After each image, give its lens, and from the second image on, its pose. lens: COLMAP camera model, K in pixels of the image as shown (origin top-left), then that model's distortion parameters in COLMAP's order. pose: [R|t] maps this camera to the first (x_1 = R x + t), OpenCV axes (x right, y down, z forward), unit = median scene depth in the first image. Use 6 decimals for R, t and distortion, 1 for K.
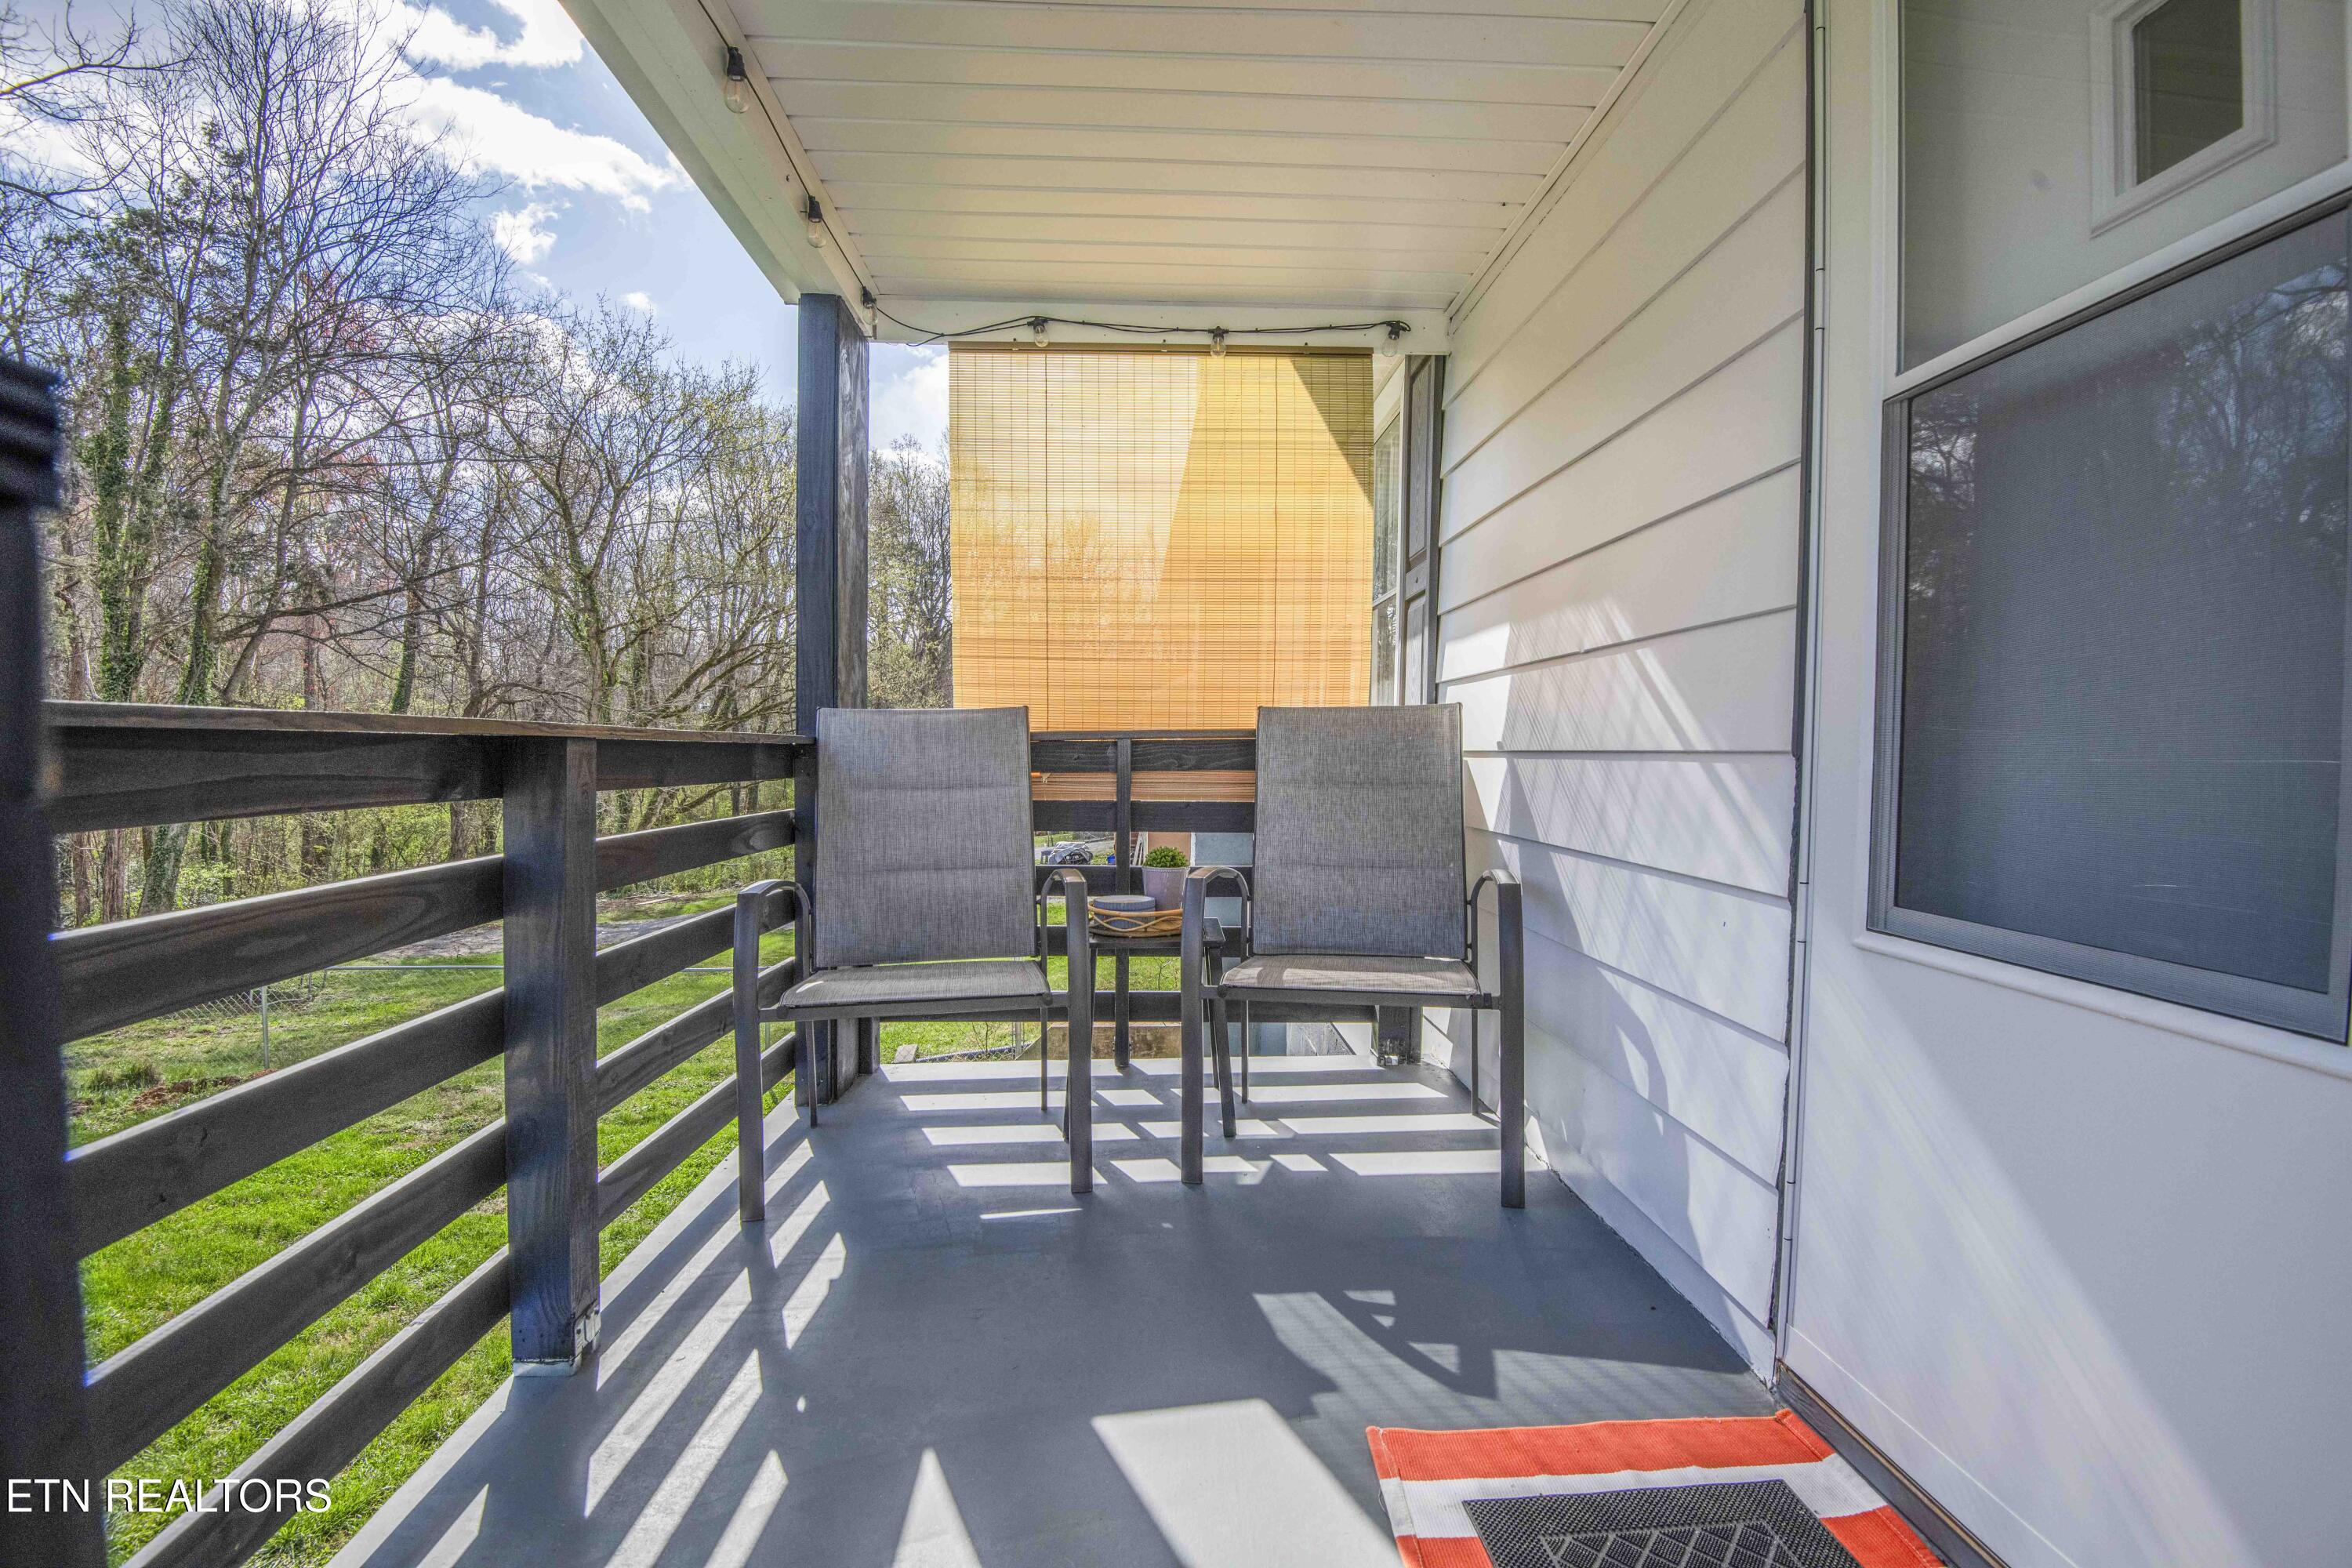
lens RADIAL K [[1085.4, 0, 1182.7], [0, 1085.4, 780.9], [0, 0, 1]] dist [-0.008383, -0.021615]
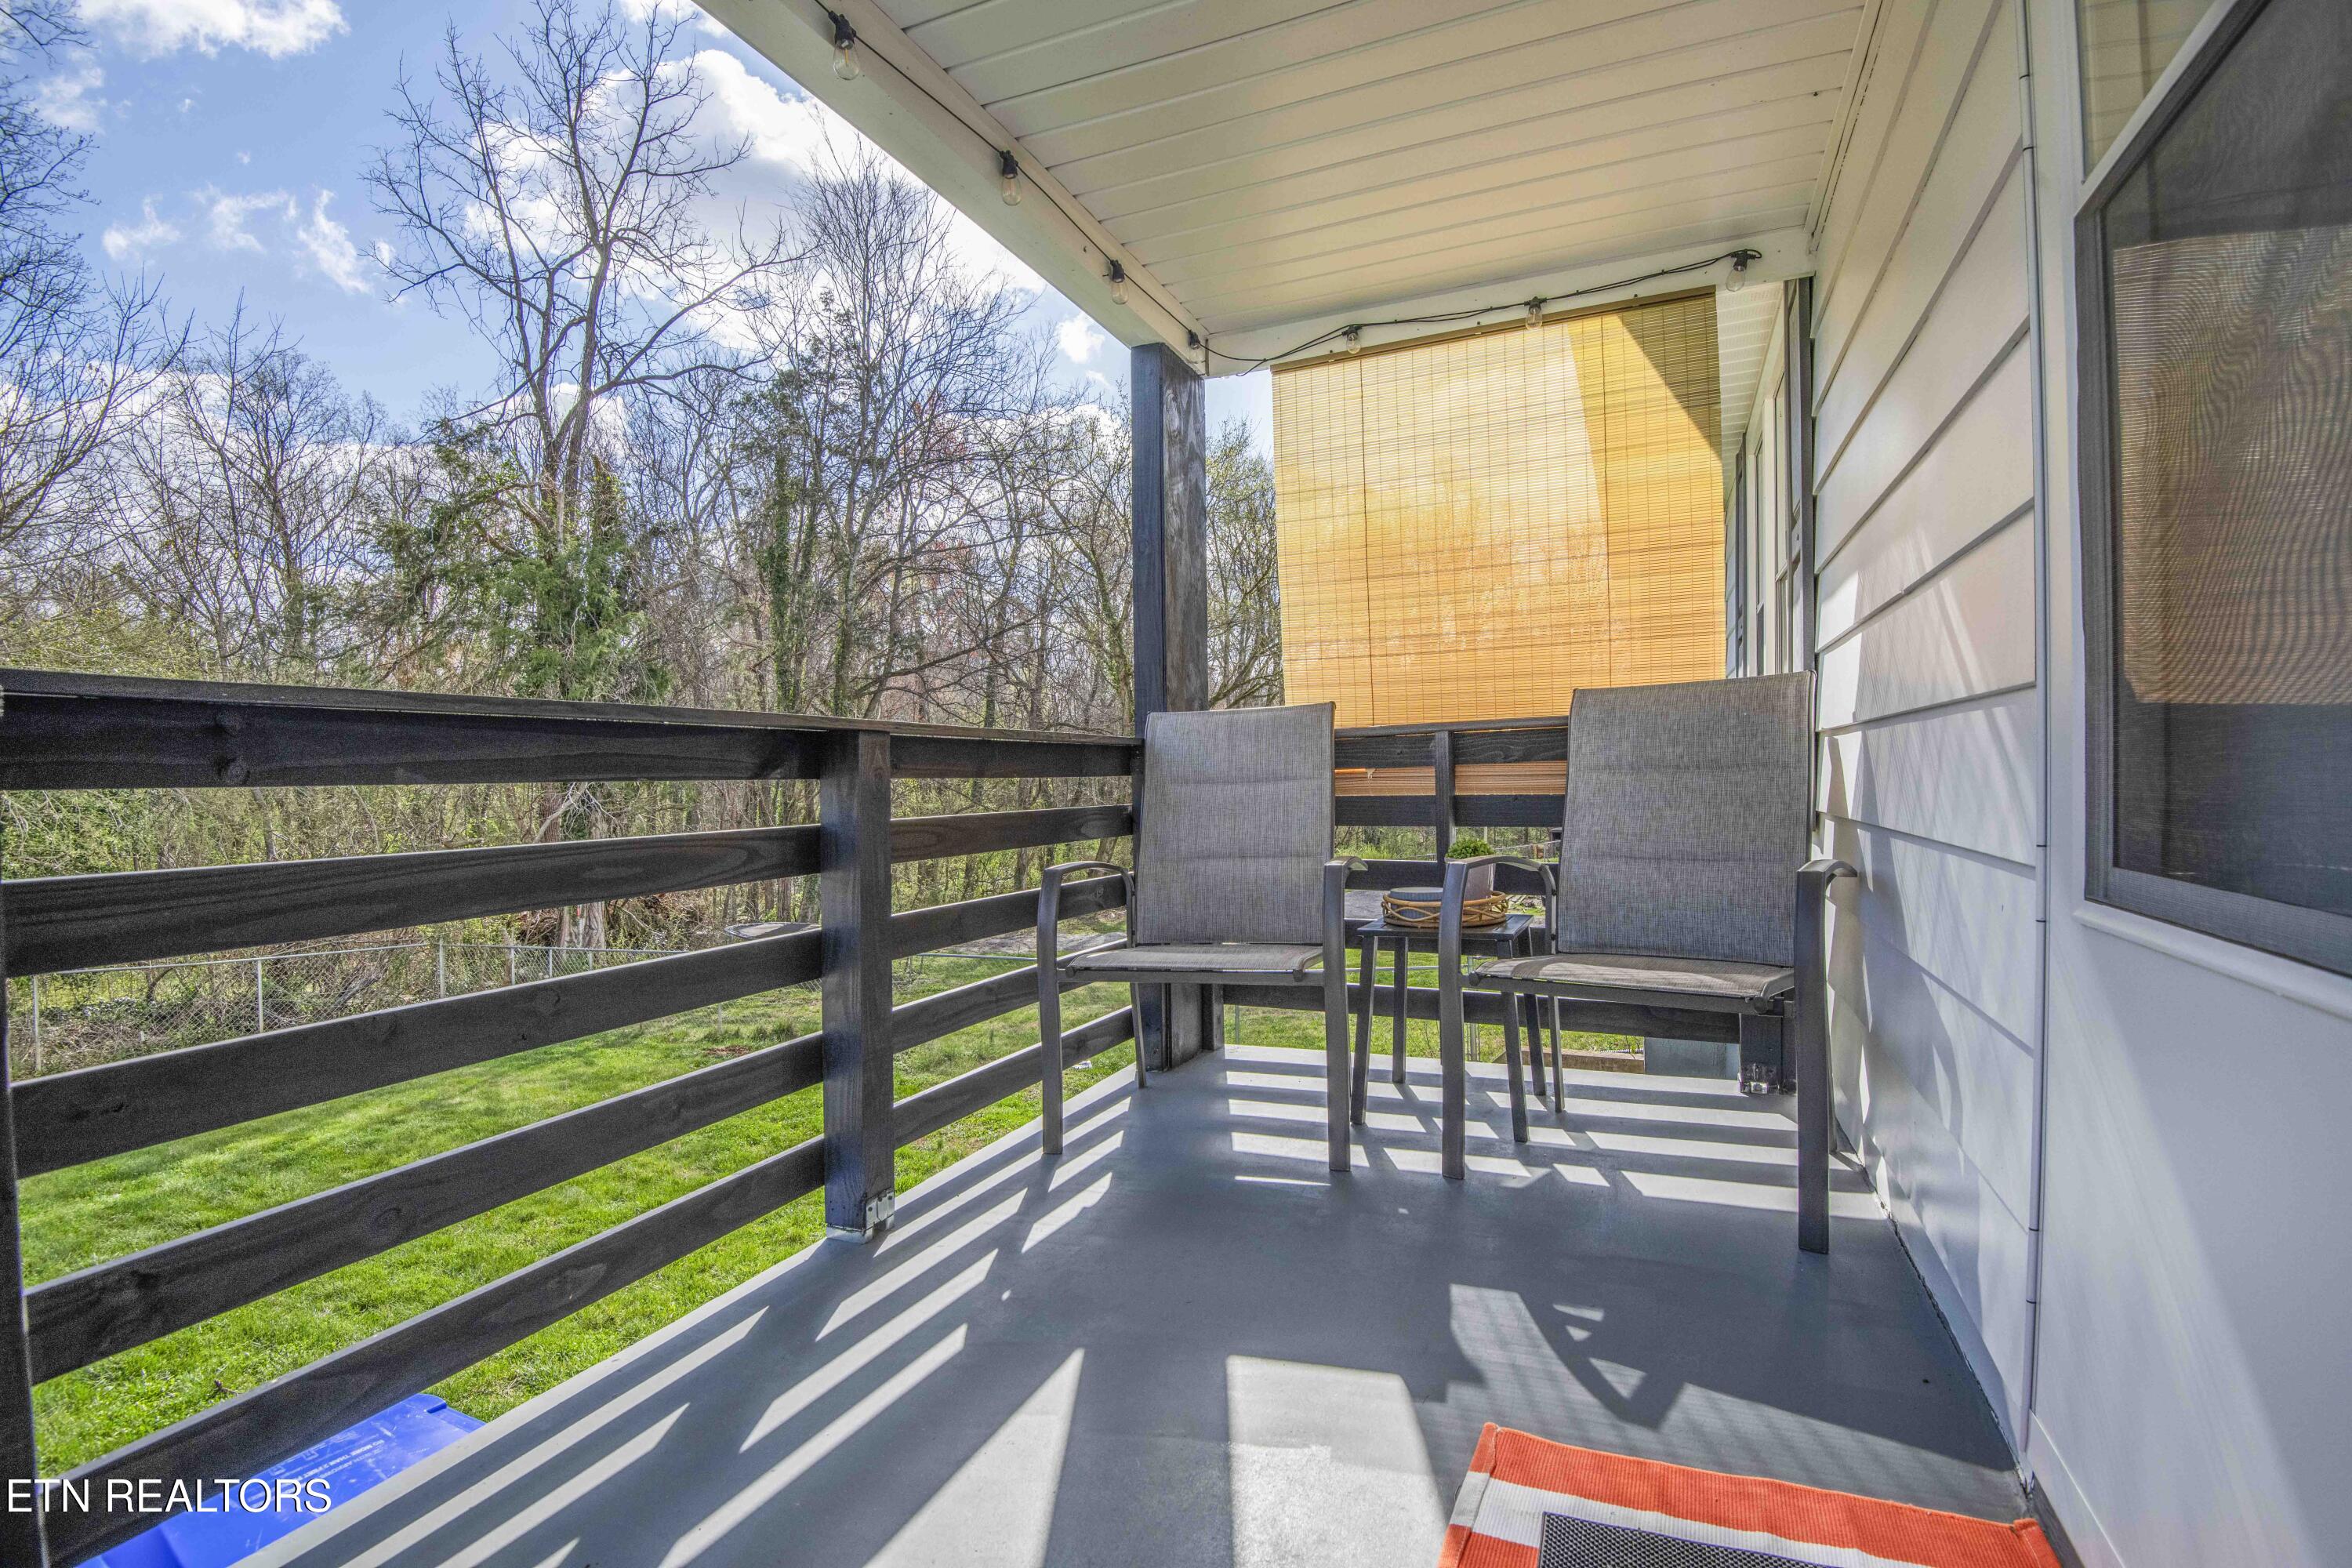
lens RADIAL K [[1085.4, 0, 1182.7], [0, 1085.4, 780.9], [0, 0, 1]] dist [-0.008383, -0.021615]
pose [[0.898300, -0.021163, -0.438872, 0.178326], [0.011864, 0.999643, -0.023921, 0.029103], [0.439222, 0.016282, 0.898231, 0.014400]]
